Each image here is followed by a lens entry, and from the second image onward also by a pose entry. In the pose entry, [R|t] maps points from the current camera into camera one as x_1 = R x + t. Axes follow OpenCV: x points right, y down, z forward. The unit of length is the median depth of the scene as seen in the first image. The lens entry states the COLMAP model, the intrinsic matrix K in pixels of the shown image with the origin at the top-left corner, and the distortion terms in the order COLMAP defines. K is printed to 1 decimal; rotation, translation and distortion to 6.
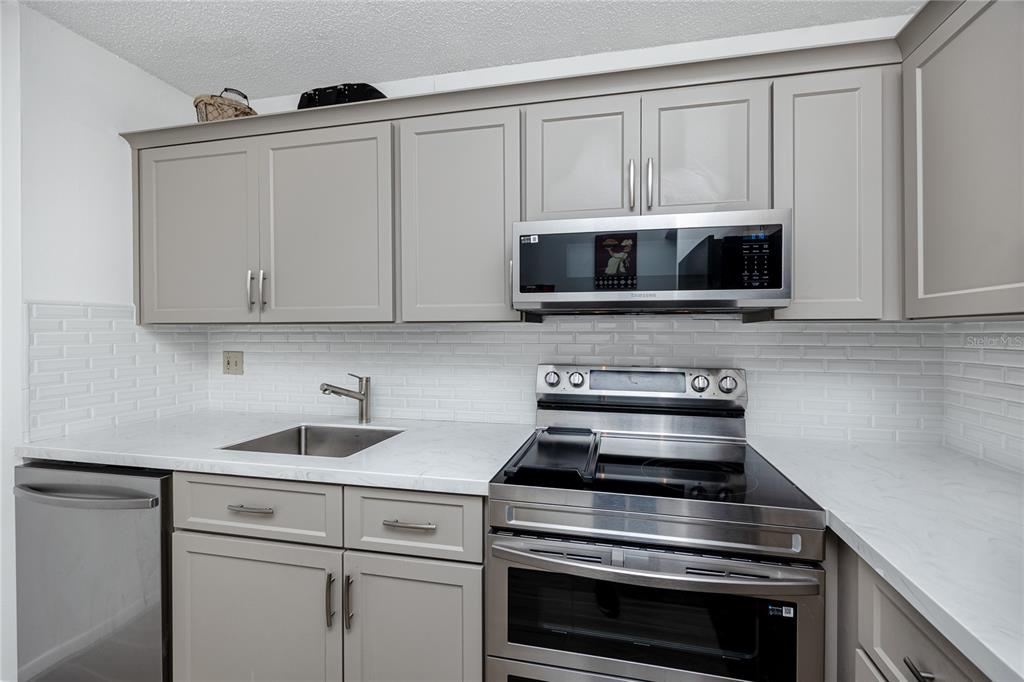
lens RADIAL K [[401.8, 0, 512.1], [0, 401.8, 334.9], [0, 0, 1]] dist [0.001248, 0.000017]
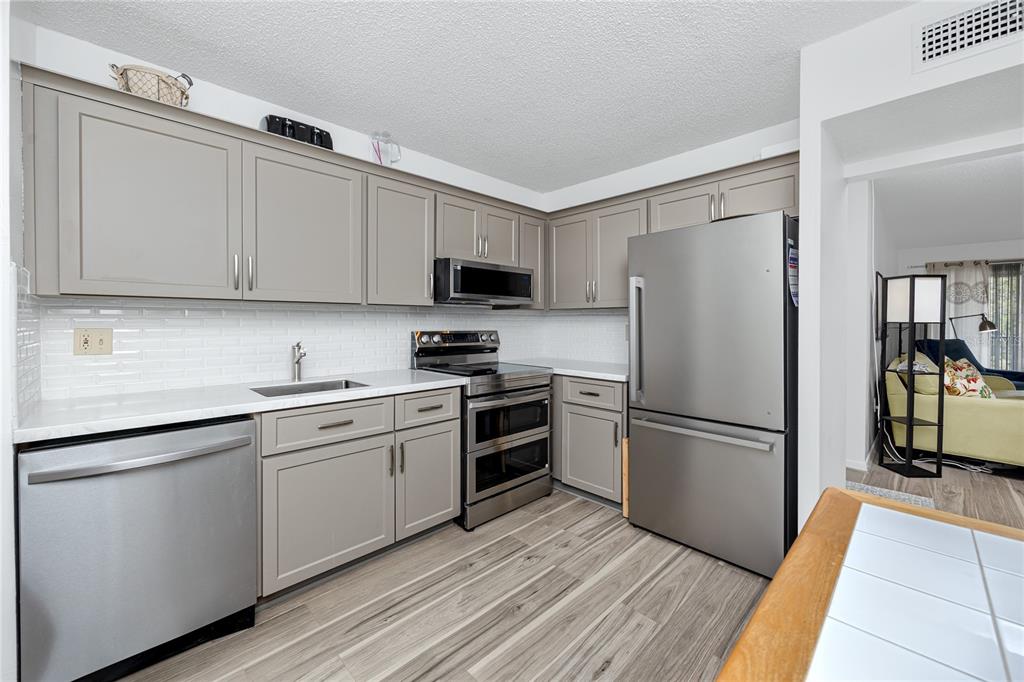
lens RADIAL K [[401.8, 0, 512.8], [0, 401.8, 323.6], [0, 0, 1]] dist [0.001248, 0.000017]
pose [[0.565771, -0.004242, 0.824552, -1.583456], [0.002225, 0.999991, 0.003618, 0.050733], [-0.824560, -0.000213, 0.565775, -0.433127]]
